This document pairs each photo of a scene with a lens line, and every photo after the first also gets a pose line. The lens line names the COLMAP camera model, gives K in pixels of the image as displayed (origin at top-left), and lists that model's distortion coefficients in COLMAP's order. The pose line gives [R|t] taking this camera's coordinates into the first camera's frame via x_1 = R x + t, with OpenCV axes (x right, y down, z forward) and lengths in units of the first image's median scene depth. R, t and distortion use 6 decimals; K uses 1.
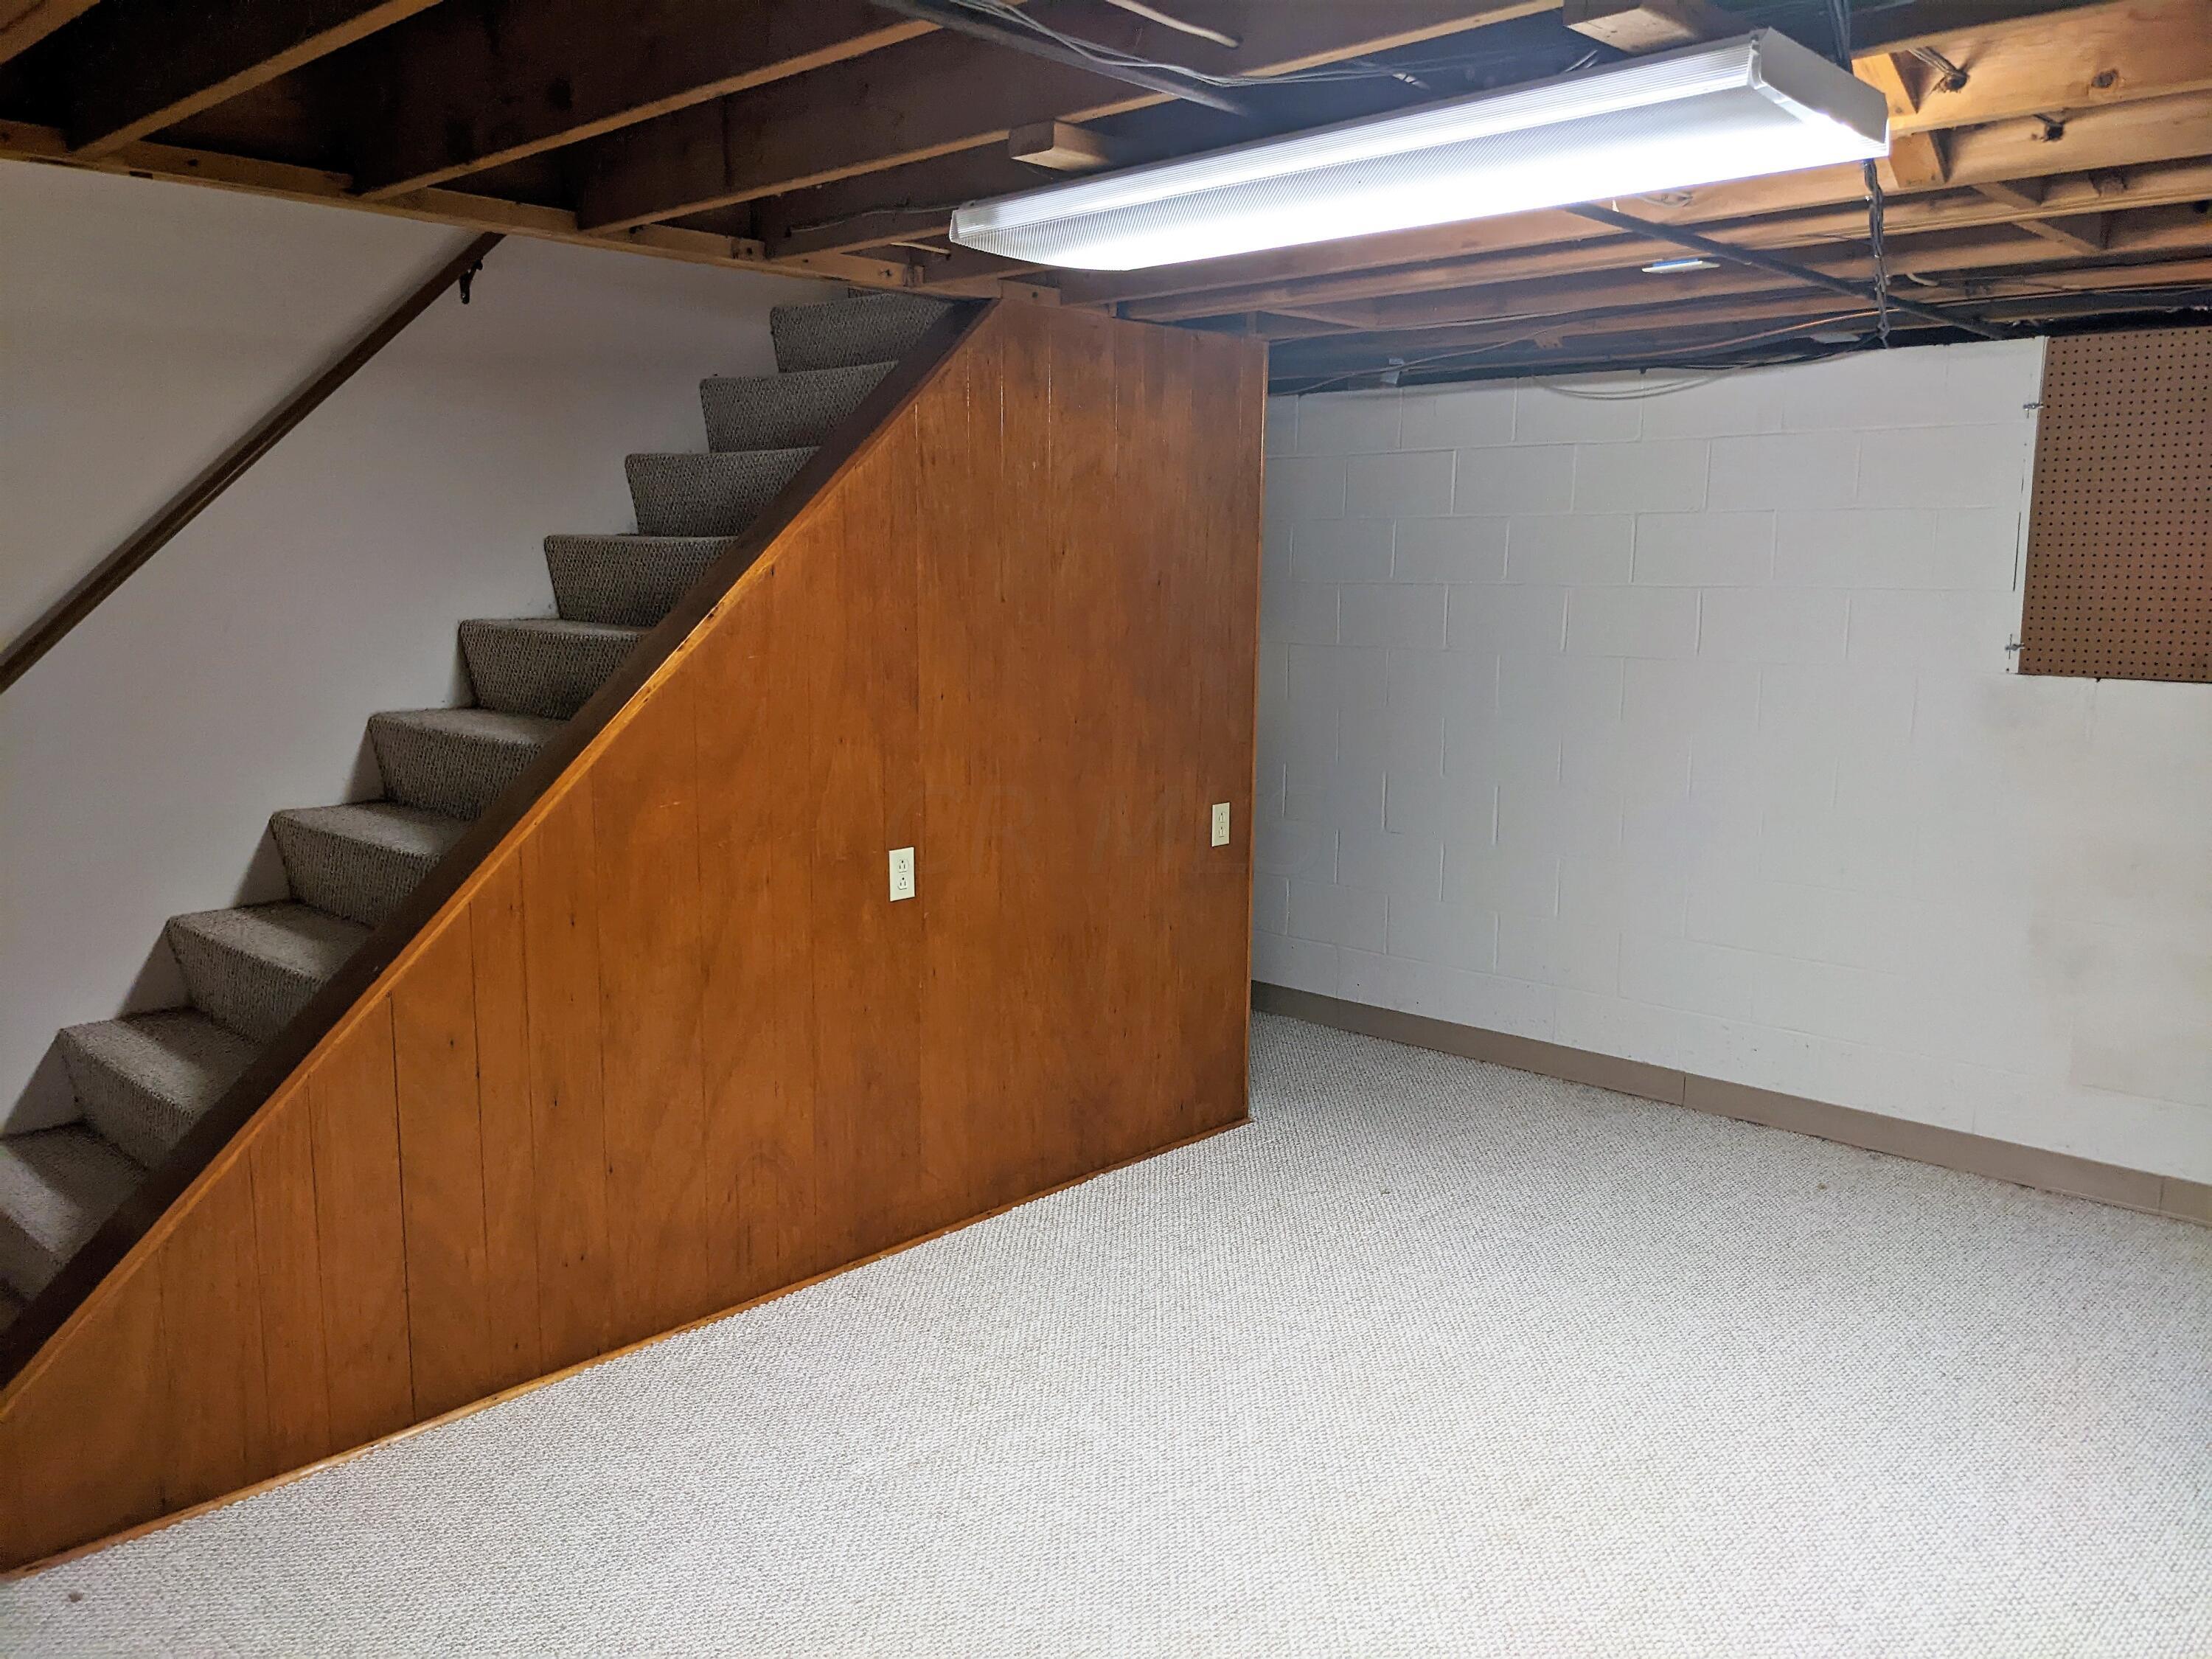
lens RADIAL K [[1758.1, 0, 1100.5], [0, 1758.1, 840.2], [0, 0, 1]] dist [0.044591, -0.066440]
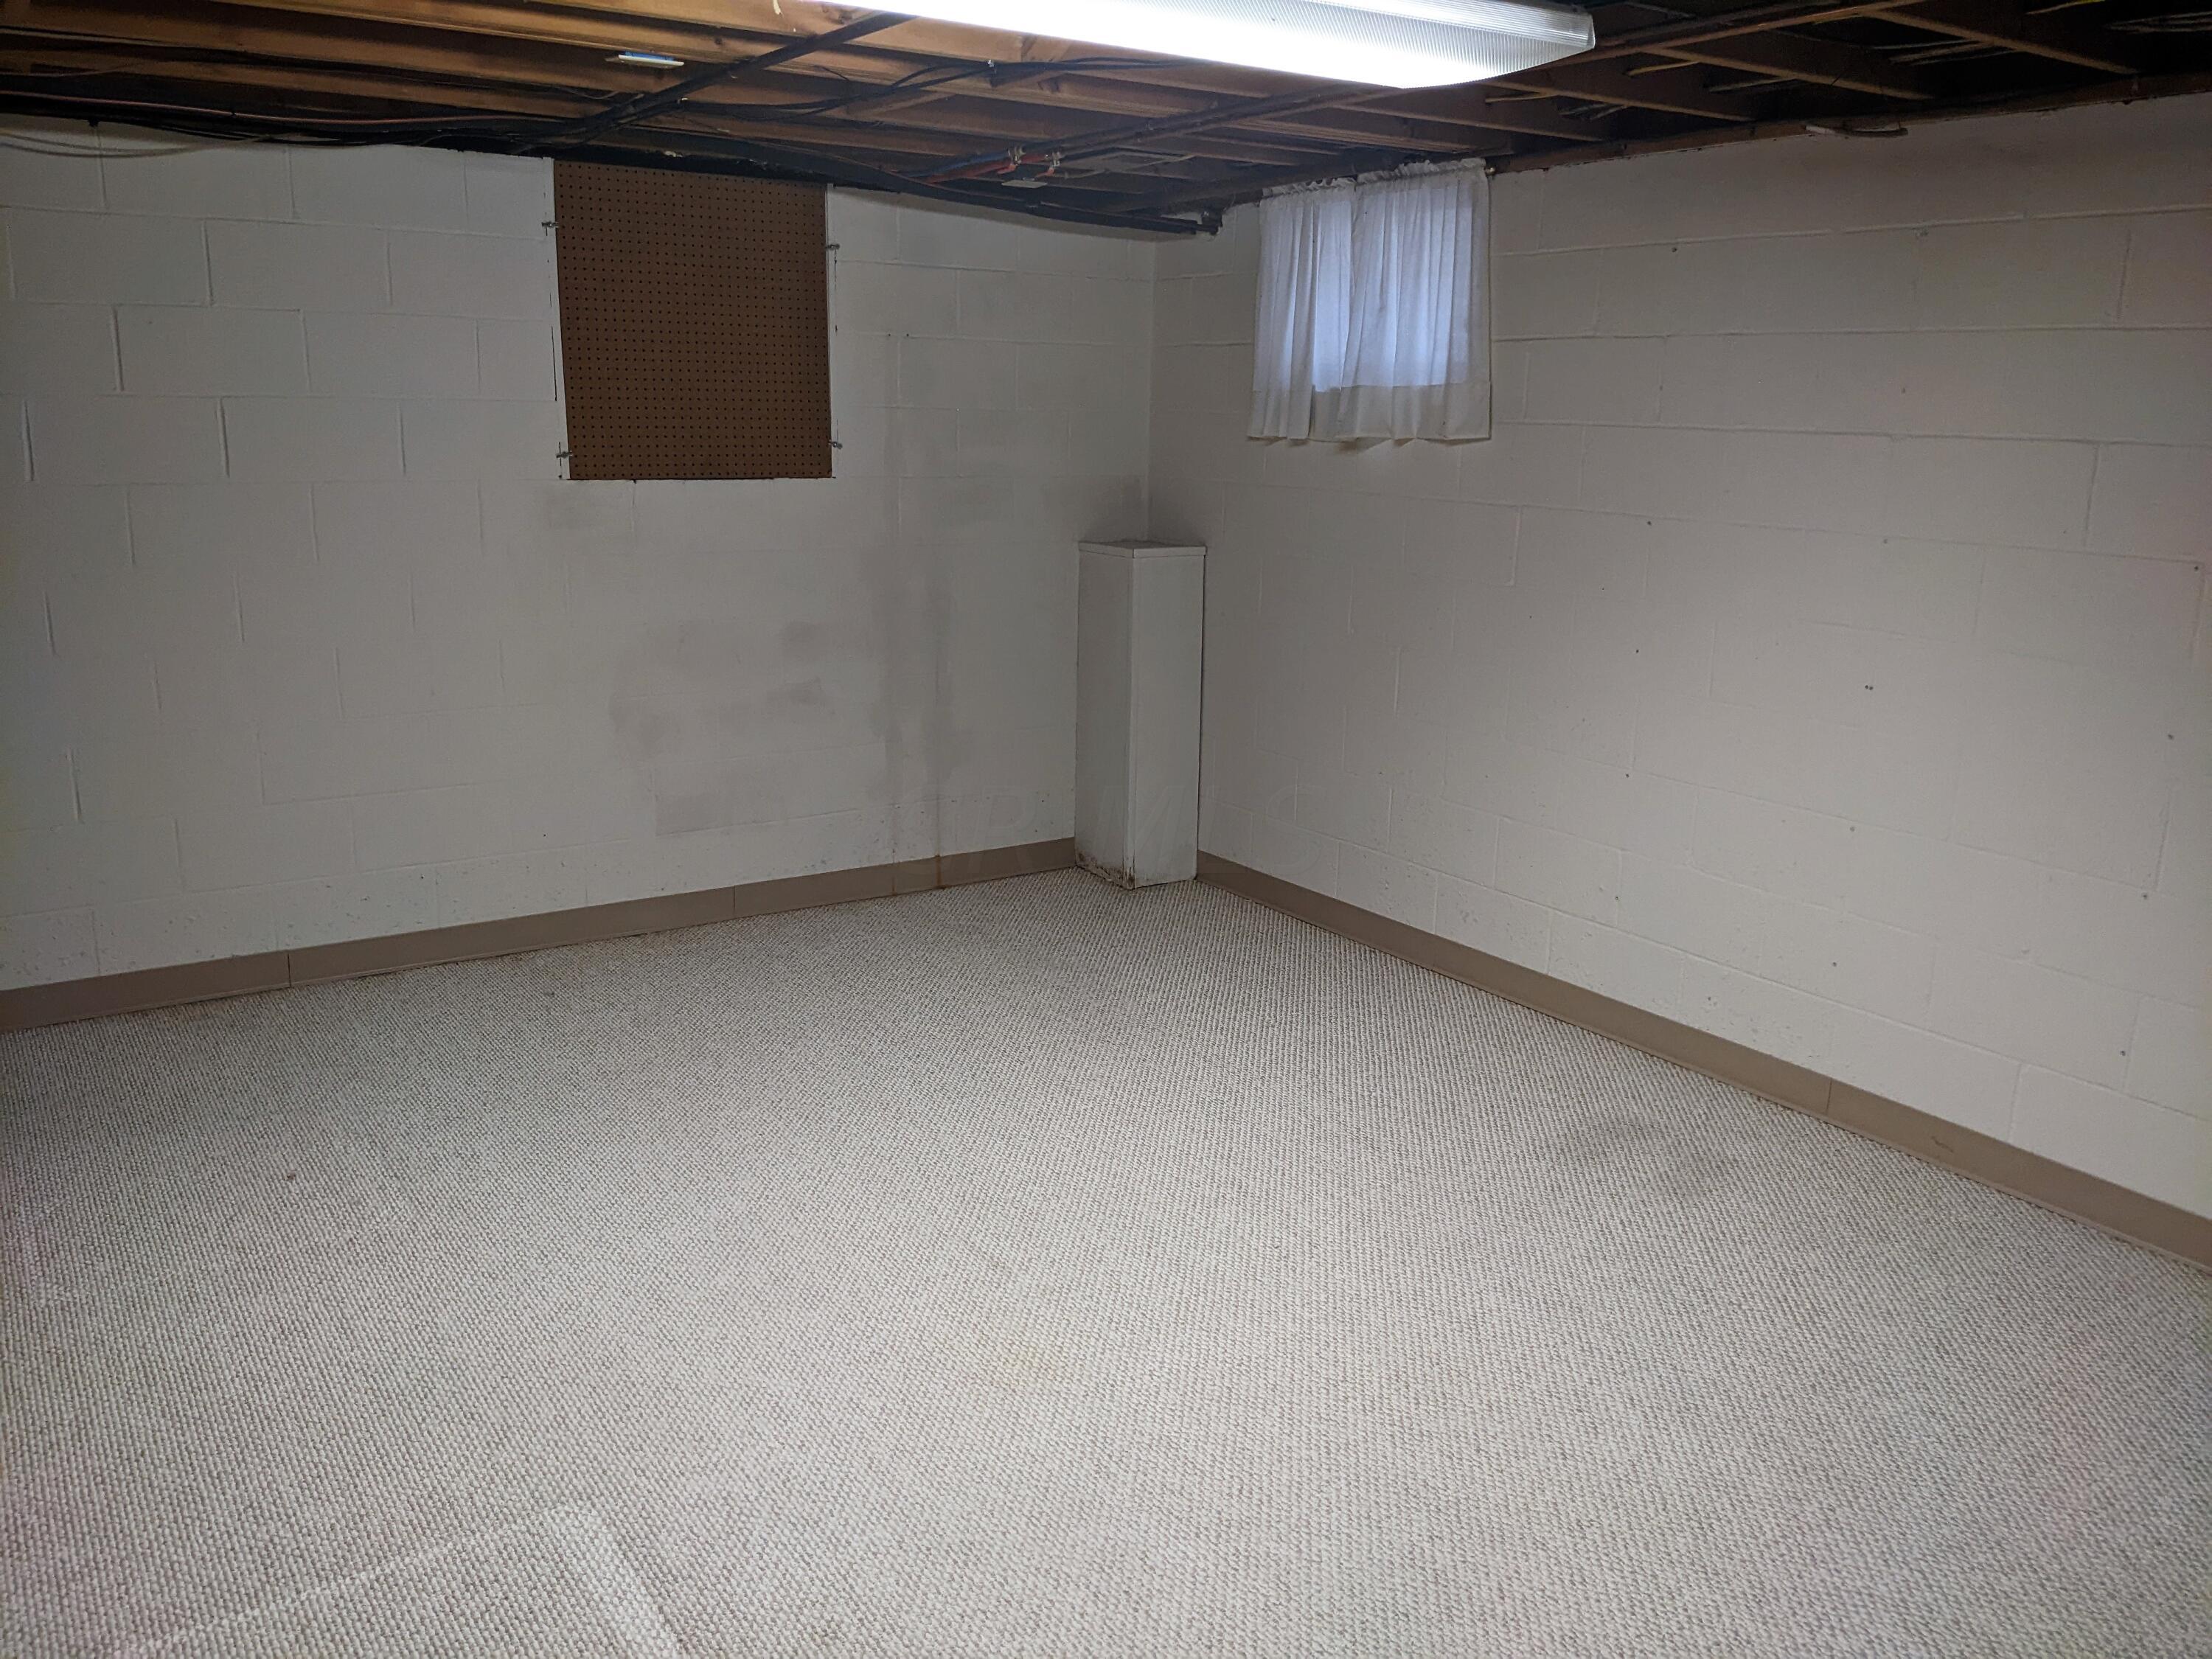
lens RADIAL K [[1773.8, 0, 1098.7], [0, 1773.8, 811.6], [0, 0, 1]] dist [0.052348, -0.098836]
pose [[0.201048, -0.227222, 0.952864, -0.503408], [0.132411, 0.970102, 0.203394, -0.076730], [-0.970591, 0.085277, 0.225124, 0.464236]]
